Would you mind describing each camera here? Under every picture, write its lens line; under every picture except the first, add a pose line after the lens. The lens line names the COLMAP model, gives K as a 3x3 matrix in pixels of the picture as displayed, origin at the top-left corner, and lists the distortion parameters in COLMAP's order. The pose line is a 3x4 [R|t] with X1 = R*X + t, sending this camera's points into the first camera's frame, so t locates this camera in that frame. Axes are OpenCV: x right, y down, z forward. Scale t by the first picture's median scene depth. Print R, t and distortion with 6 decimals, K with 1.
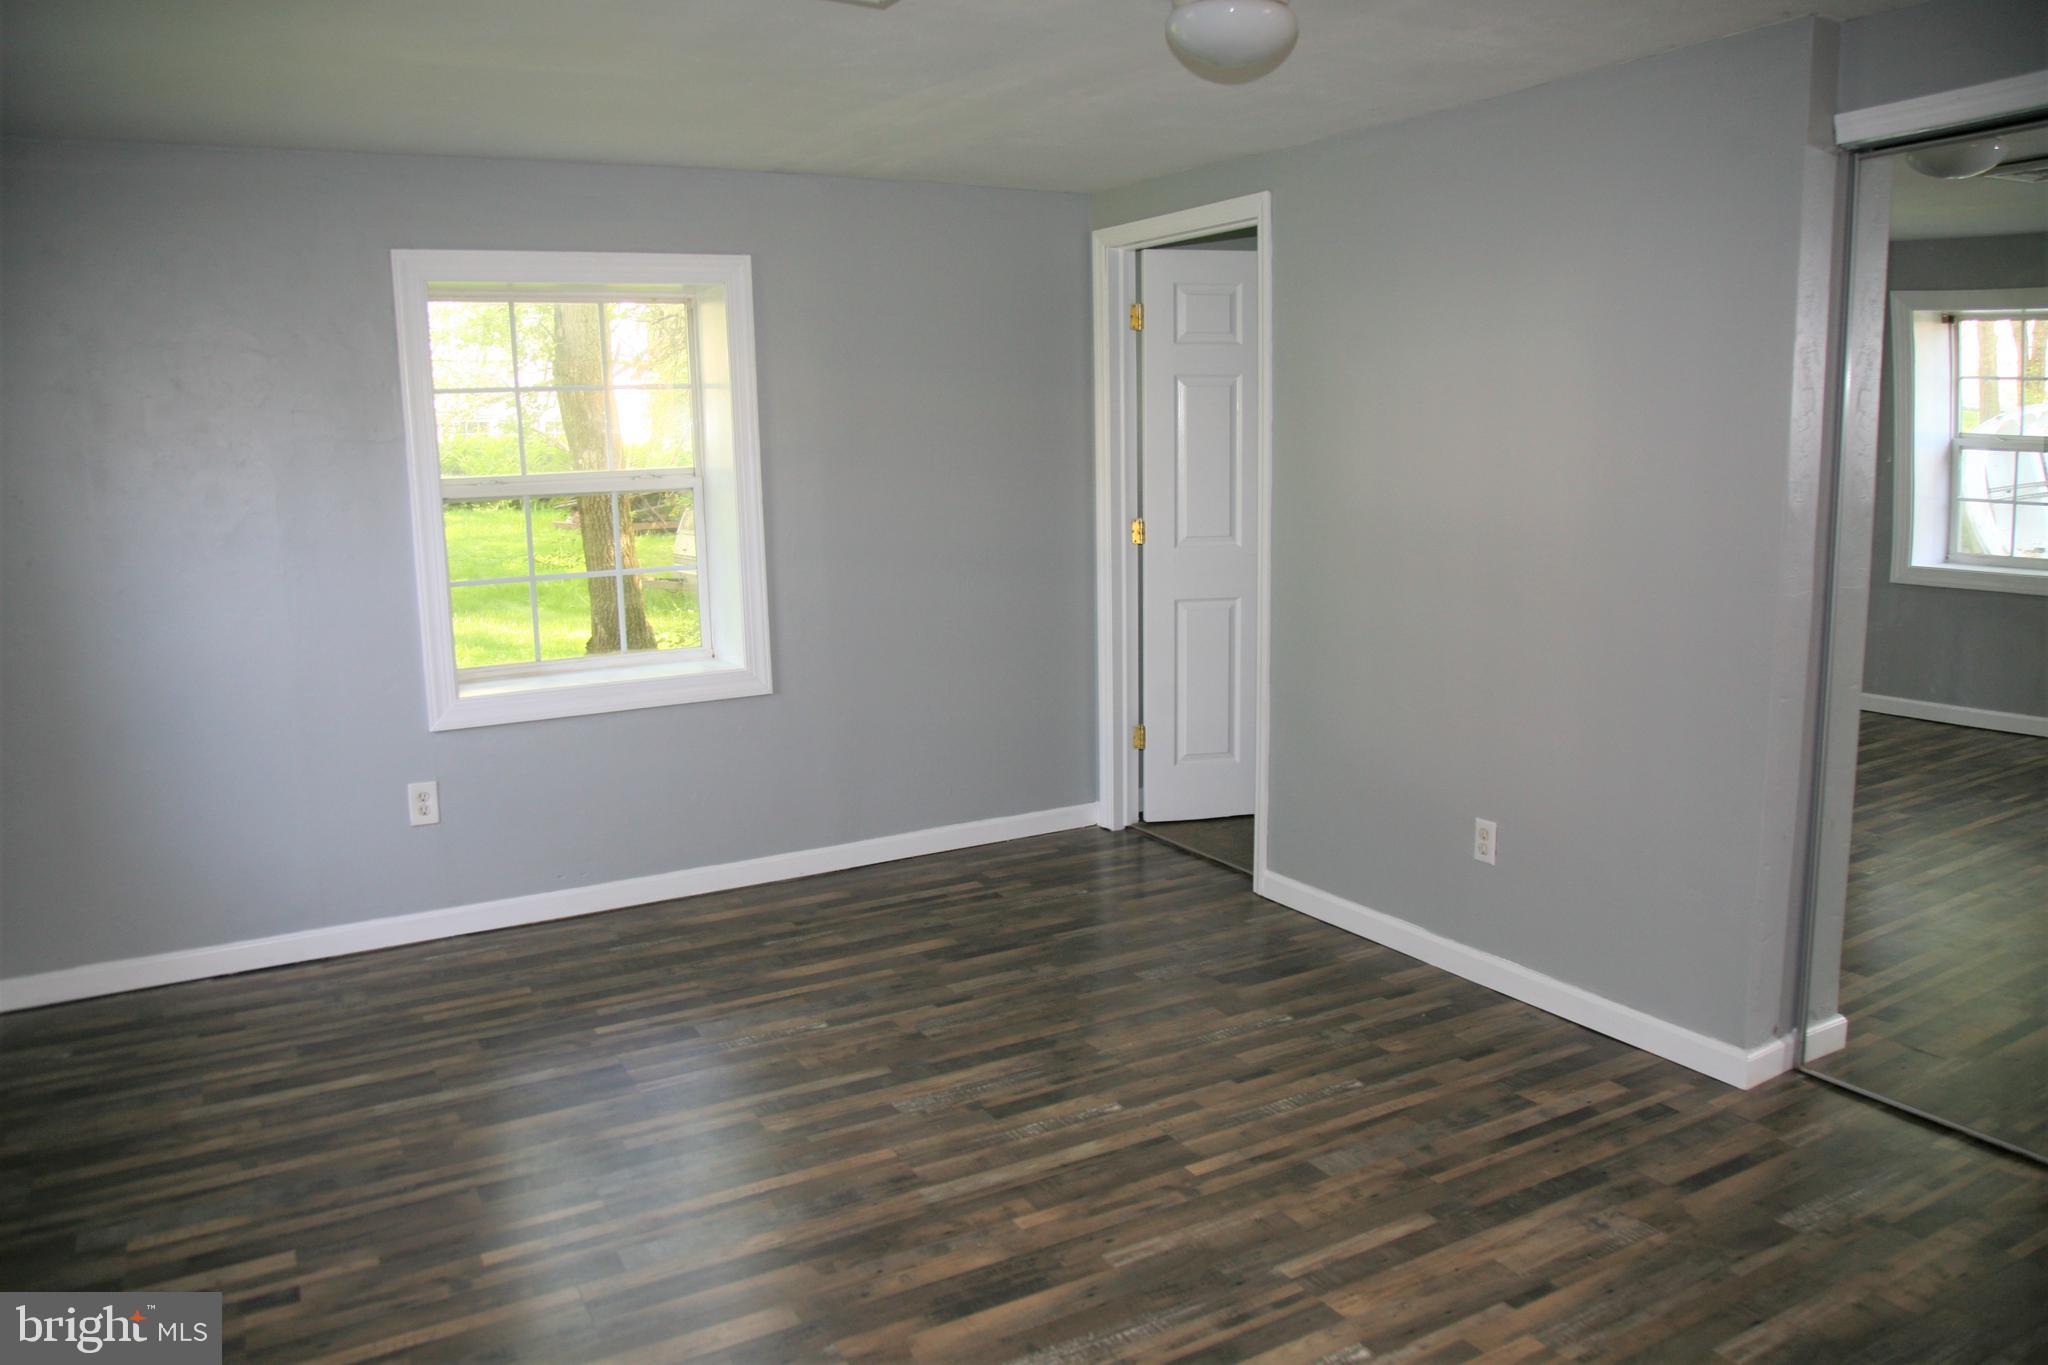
lens RADIAL K [[1468.9, 0, 1044.1], [0, 1468.9, 701.3], [0, 0, 1]] dist [-0.121848, 0.066341]
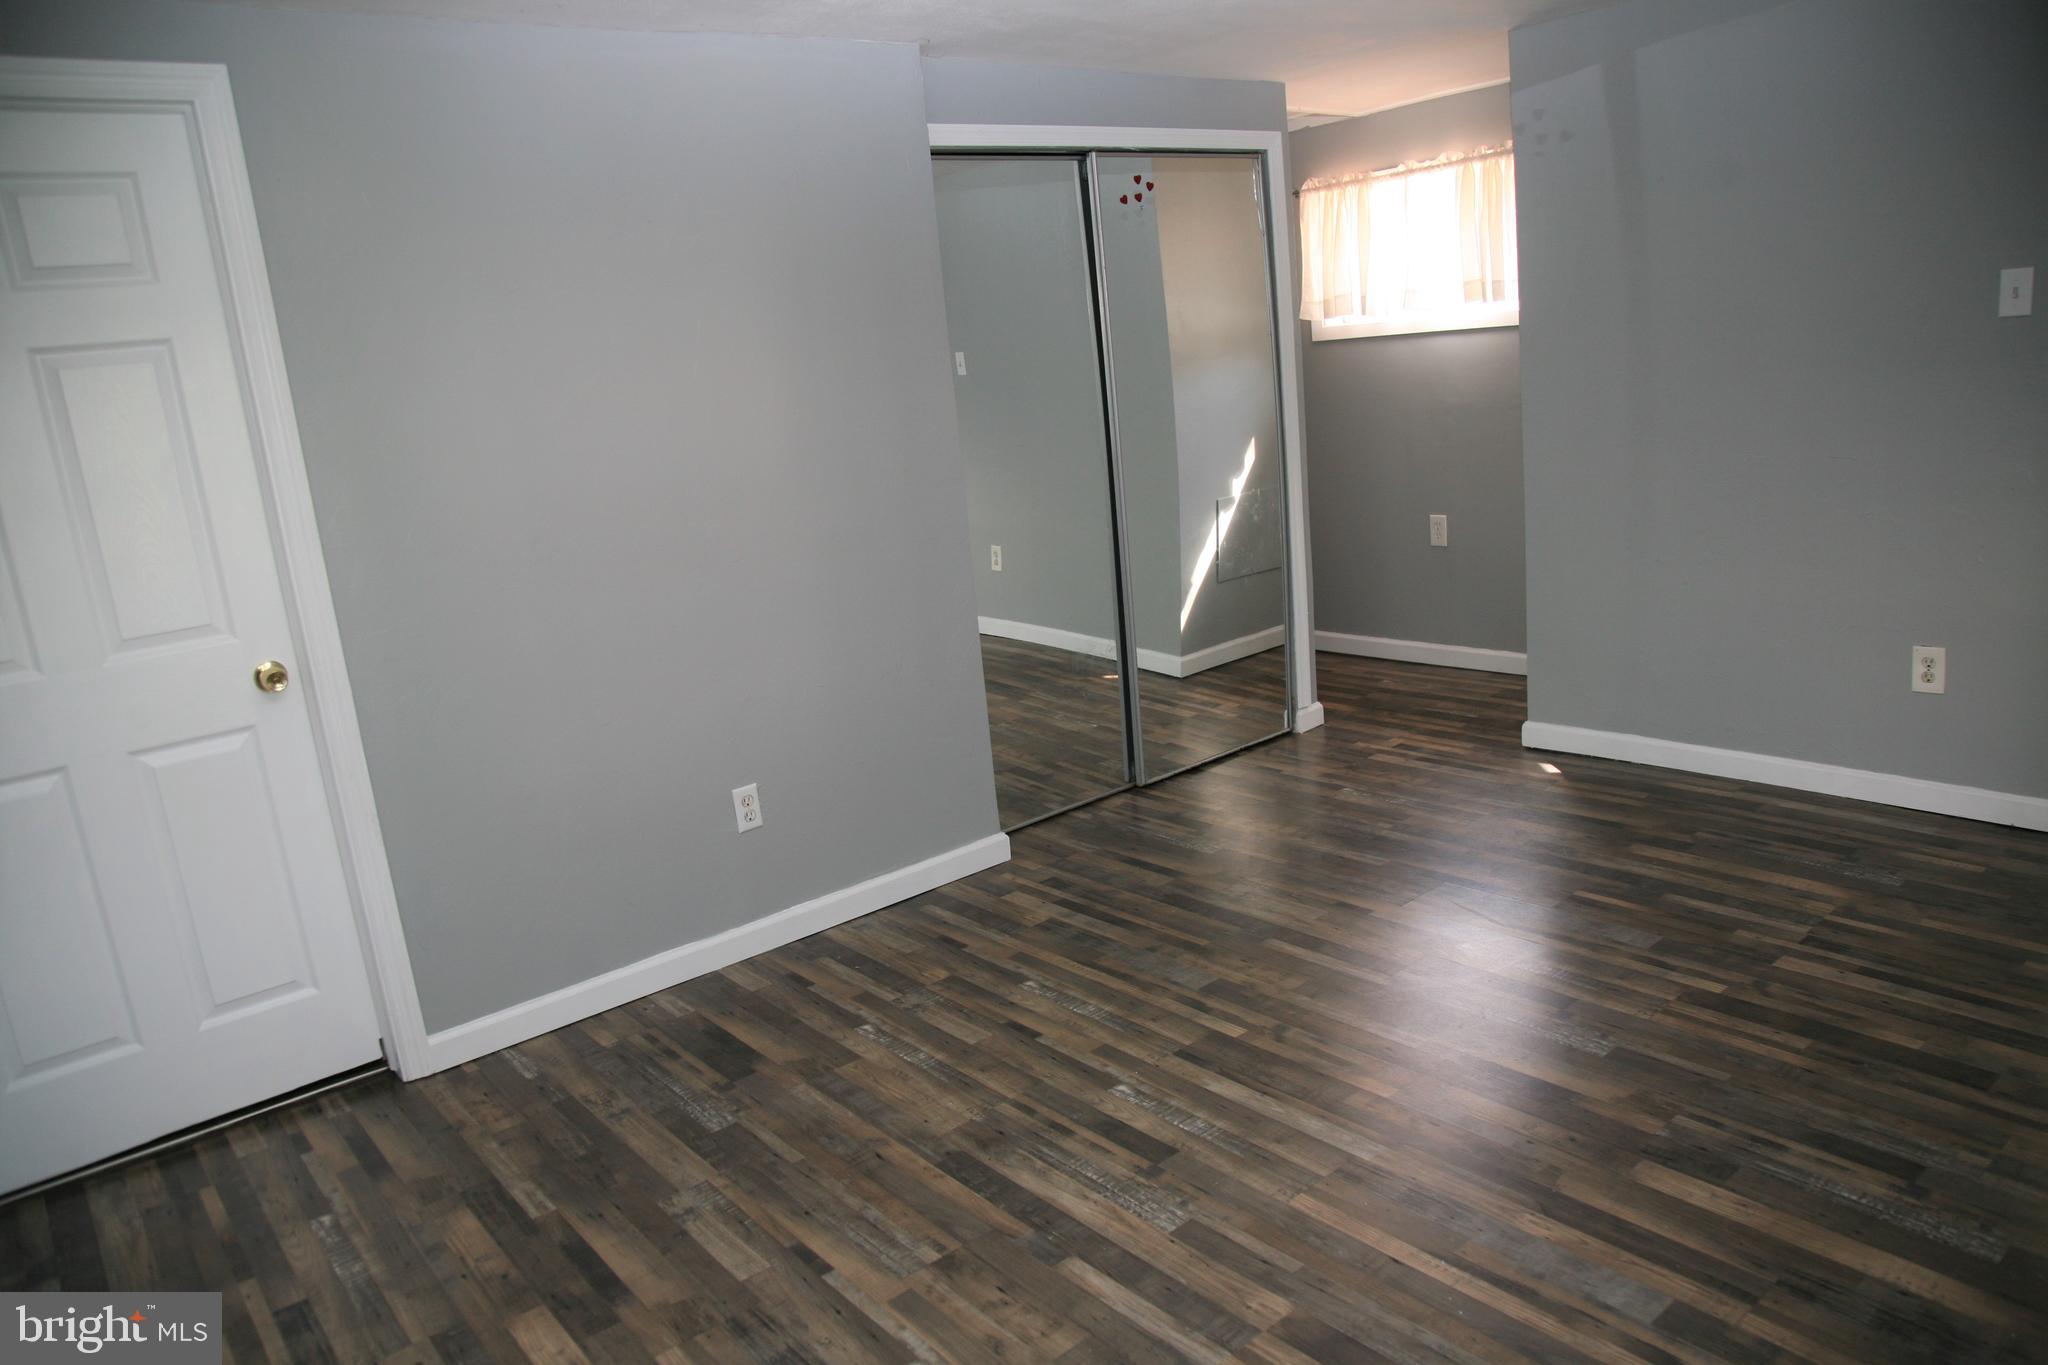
lens RADIAL K [[1418.3, 0, 1034.6], [0, 1418.3, 701.4], [0, 0, 1]] dist [-0.124659, 0.073309]
pose [[-0.164334, -0.210579, 0.963665, -0.657581], [0.266988, 0.930985, 0.248968, -0.161622], [-0.949585, 0.298201, -0.096770, 0.941833]]
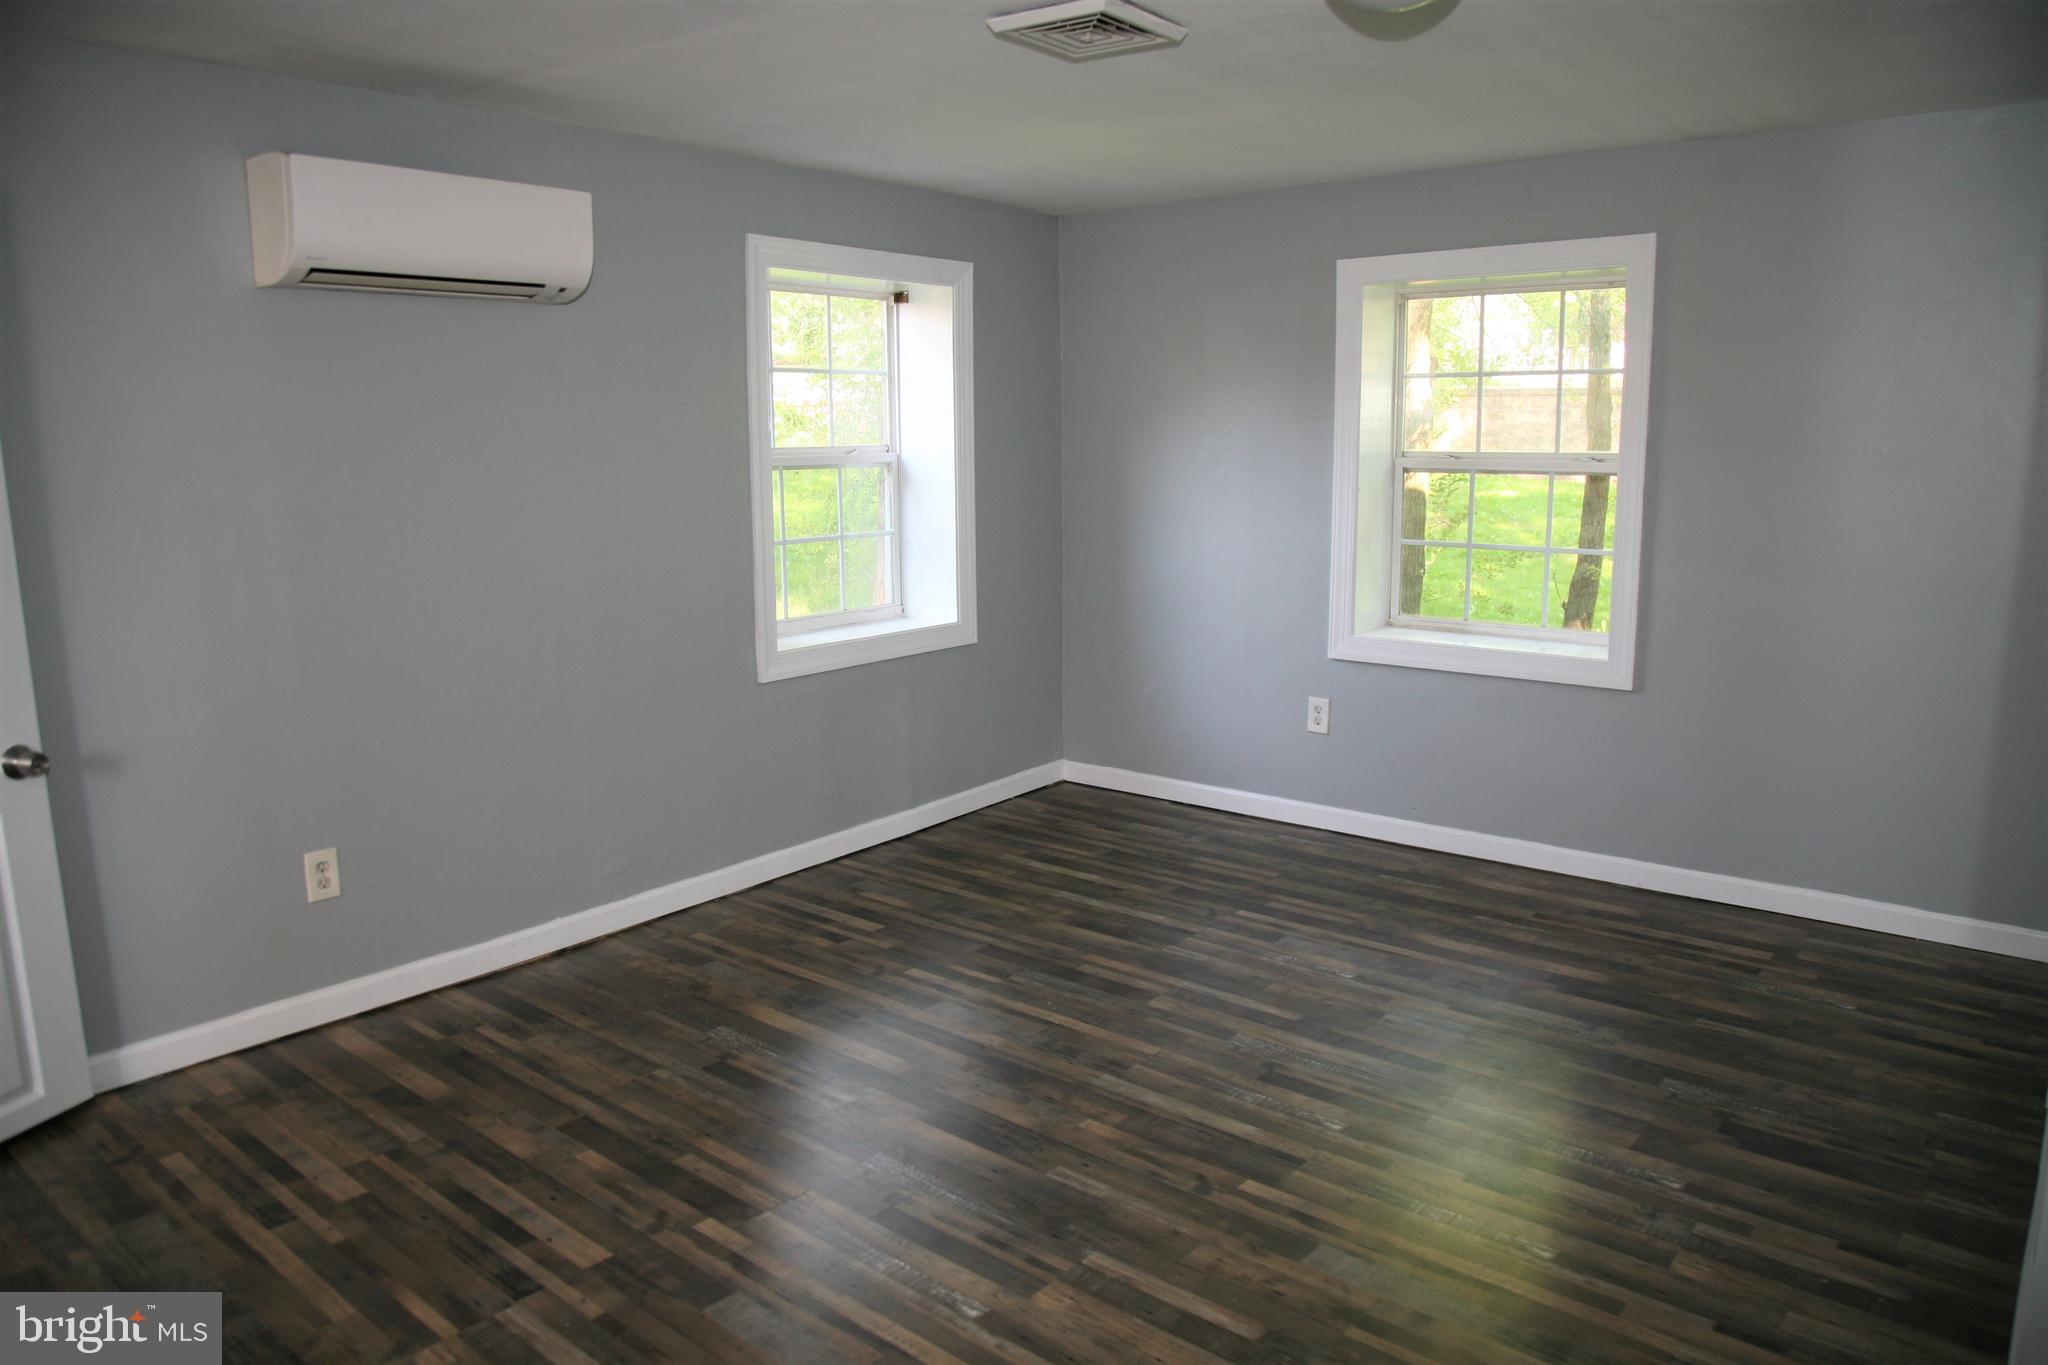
lens RADIAL K [[1418.3, 0, 1034.6], [0, 1418.3, 701.4], [0, 0, 1]] dist [-0.124659, 0.073309]
pose [[0.341964, 0.192792, -0.919724, 0.686597], [-0.168104, 0.975491, 0.141979, -0.082234], [0.924555, 0.106058, 0.365992, 0.395526]]
